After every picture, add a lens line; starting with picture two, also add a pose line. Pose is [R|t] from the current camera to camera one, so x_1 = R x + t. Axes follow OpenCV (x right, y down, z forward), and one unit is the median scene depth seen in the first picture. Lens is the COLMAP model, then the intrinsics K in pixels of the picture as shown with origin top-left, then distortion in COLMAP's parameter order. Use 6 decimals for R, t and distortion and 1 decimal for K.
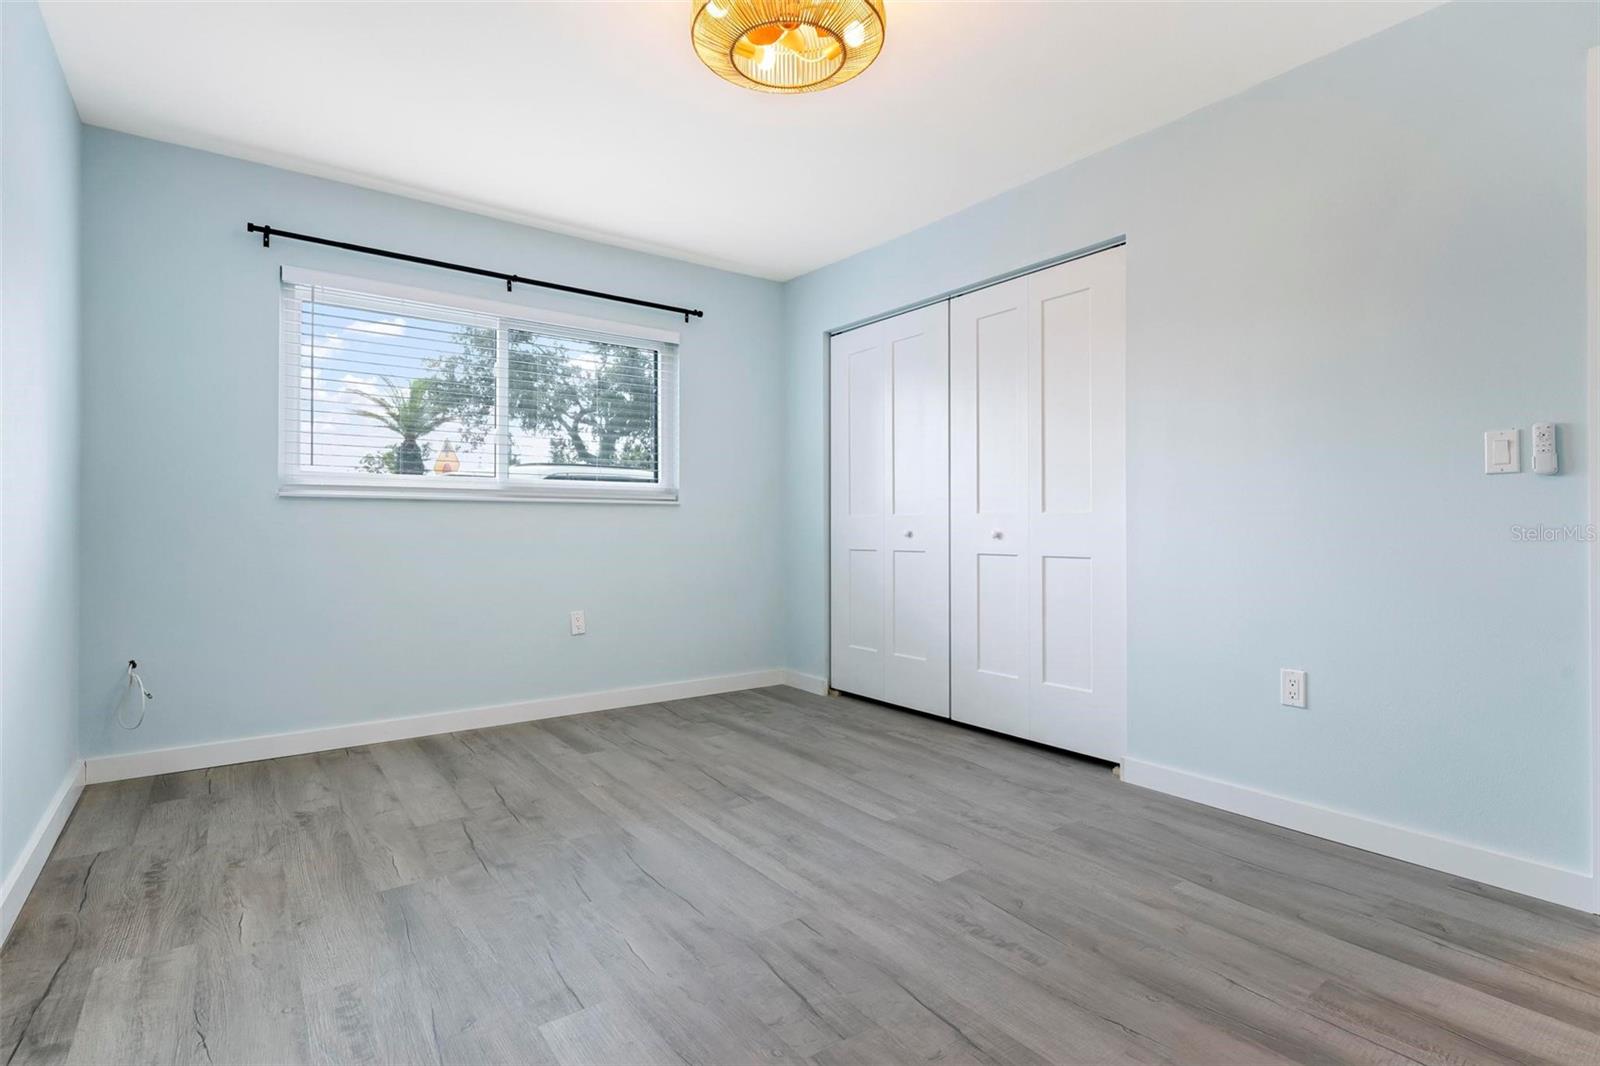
lens RADIAL K [[762.8, 0, 799.0], [0, 762.8, 521.4], [0, 0, 1]] dist [-0.001596, 0.000028]
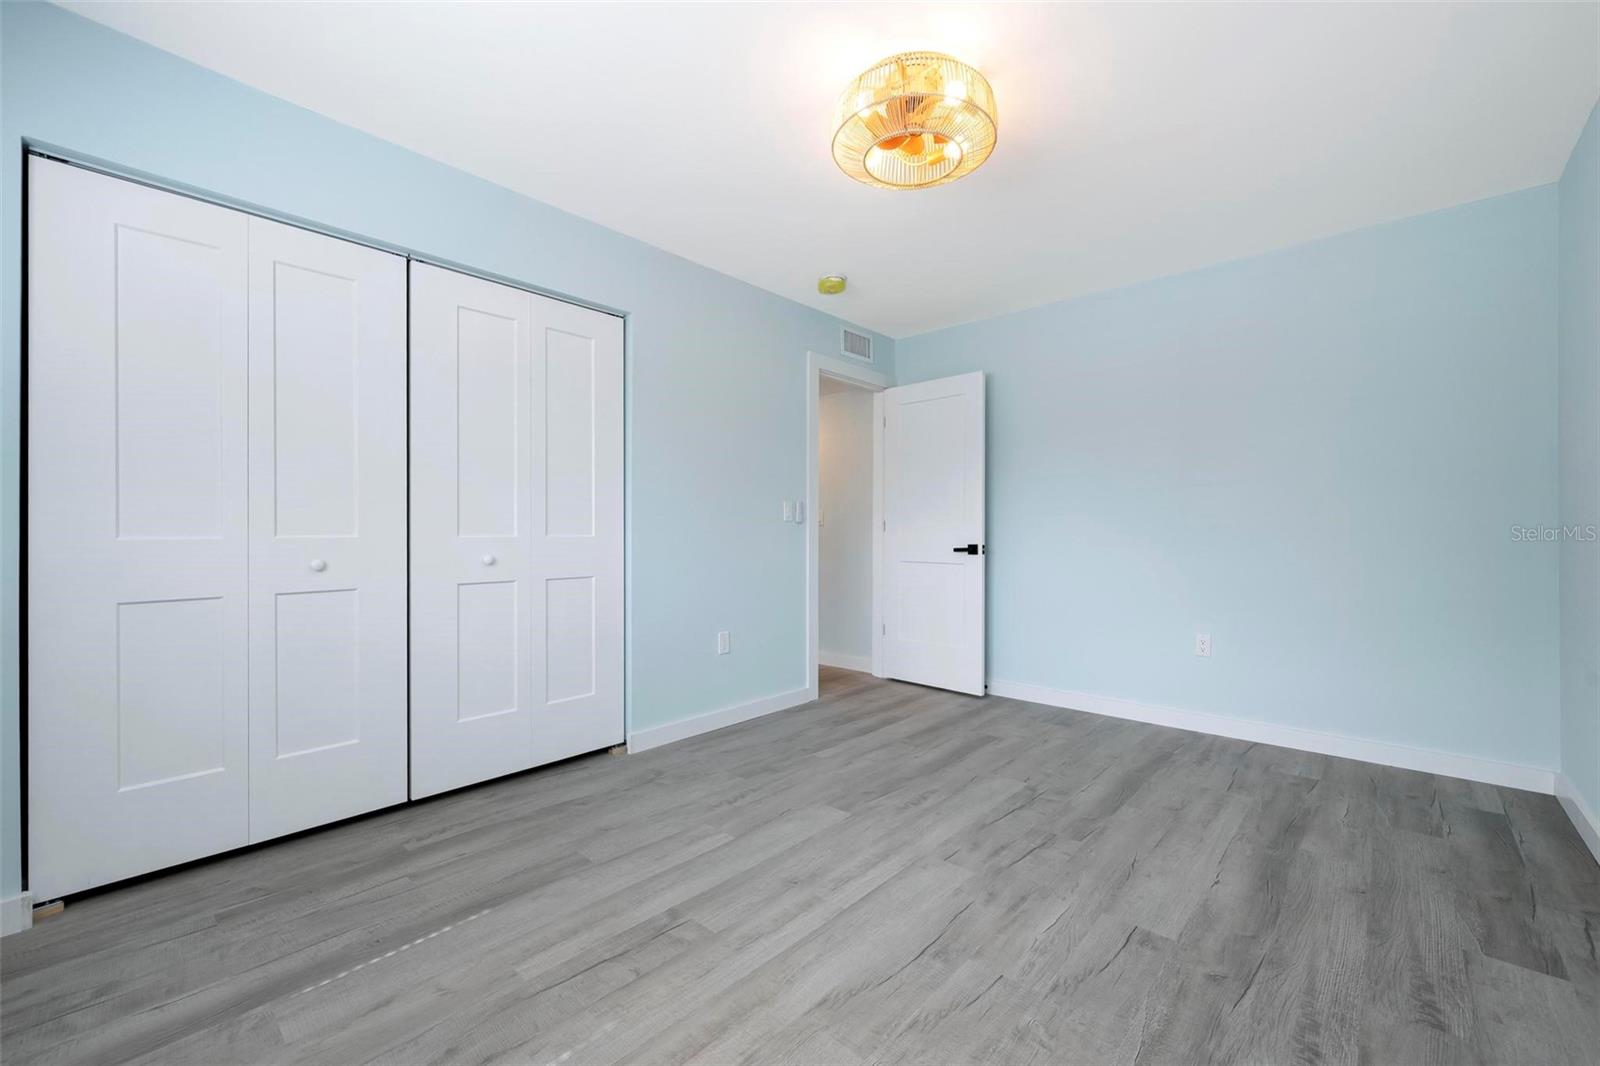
lens RADIAL K [[648.8, 0, 802.5], [0, 648.8, 532.8], [0, 0, 1]] dist [-0.000938, -0.000137]
pose [[-0.188618, -0.000917, 0.982050, -0.875652], [-0.006592, 0.999978, -0.000333, -0.026923], [-0.982028, -0.006536, -0.188620, 1.224525]]
